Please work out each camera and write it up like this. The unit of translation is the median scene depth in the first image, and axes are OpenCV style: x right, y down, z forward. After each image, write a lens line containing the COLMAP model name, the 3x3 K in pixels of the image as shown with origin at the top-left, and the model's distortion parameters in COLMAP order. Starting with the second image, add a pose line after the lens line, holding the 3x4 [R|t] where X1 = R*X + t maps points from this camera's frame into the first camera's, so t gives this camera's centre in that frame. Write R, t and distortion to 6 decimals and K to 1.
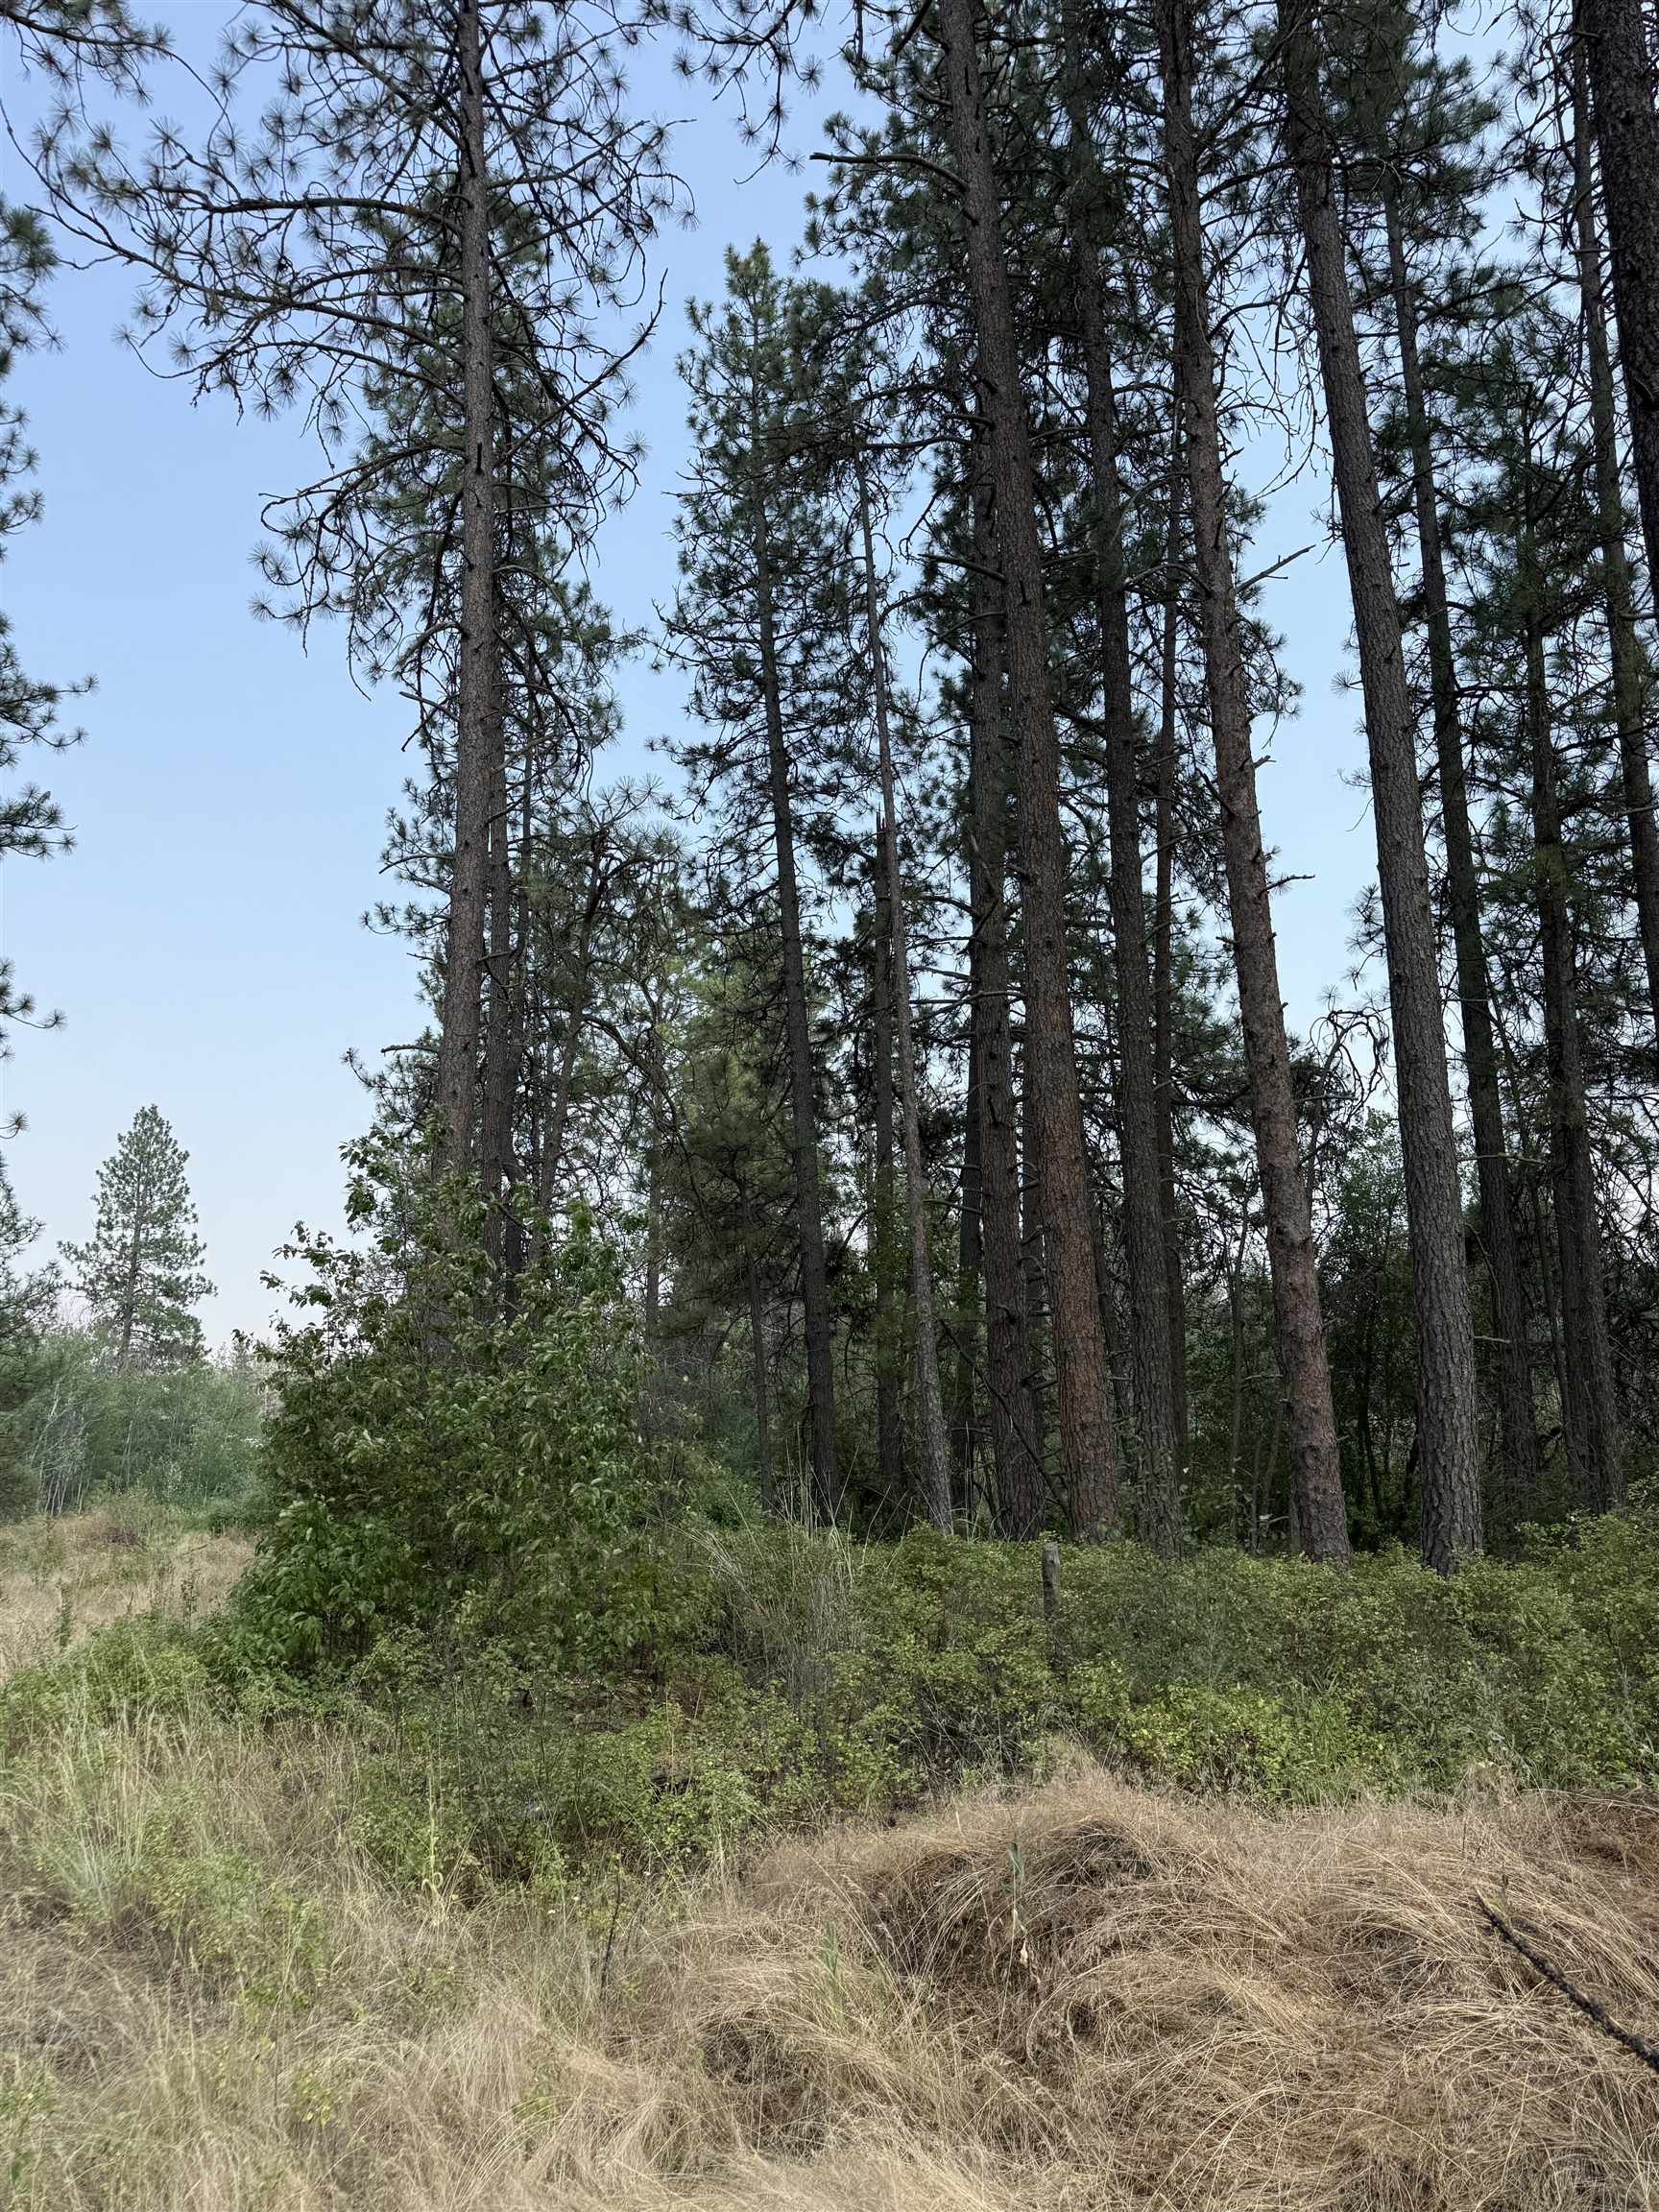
lens RADIAL K [[1566.0, 0, 829.1], [0, 1566.0, 1115.4], [0, 0, 1]] dist [0.071993, -0.081603]
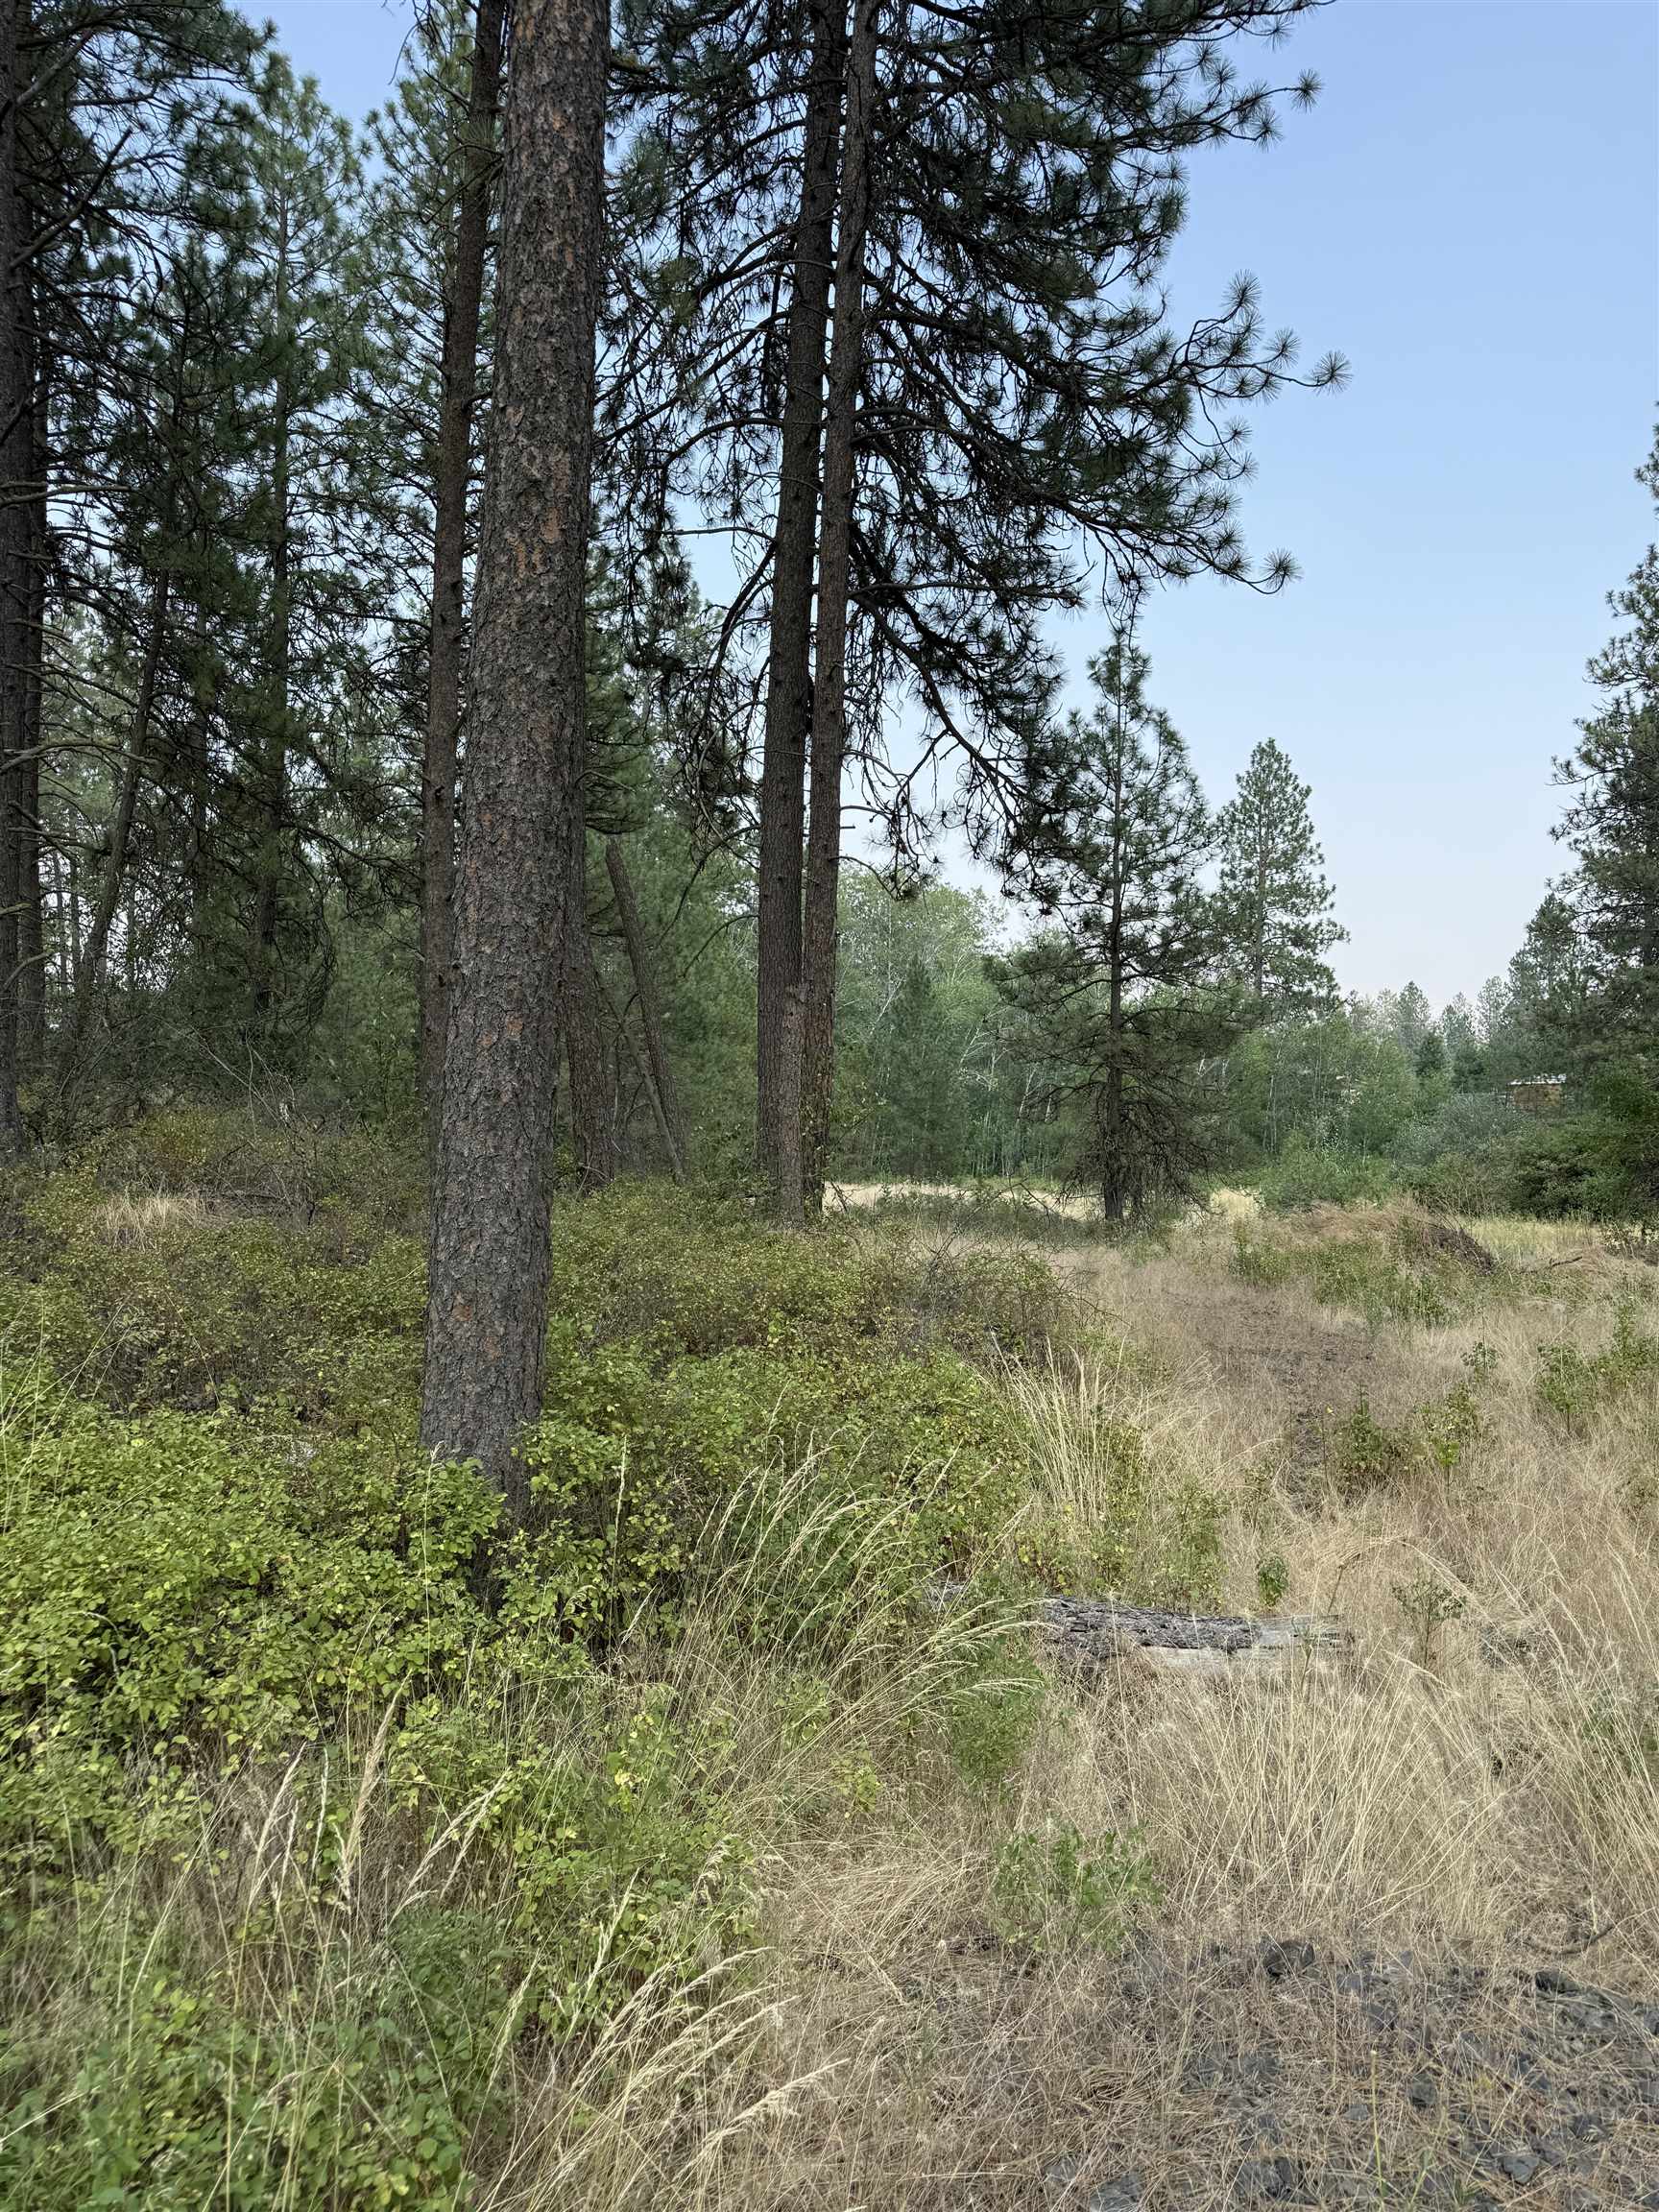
lens RADIAL K [[1566.0, 0, 835.8], [0, 1566.0, 1129.4], [0, 0, 1]] dist [0.071993, -0.081603]
pose [[0.795121, 0.018346, -0.606173, -0.070948], [0.115233, 0.976762, 0.180713, 0.021101], [0.595403, -0.213540, 0.774530, 0.100204]]
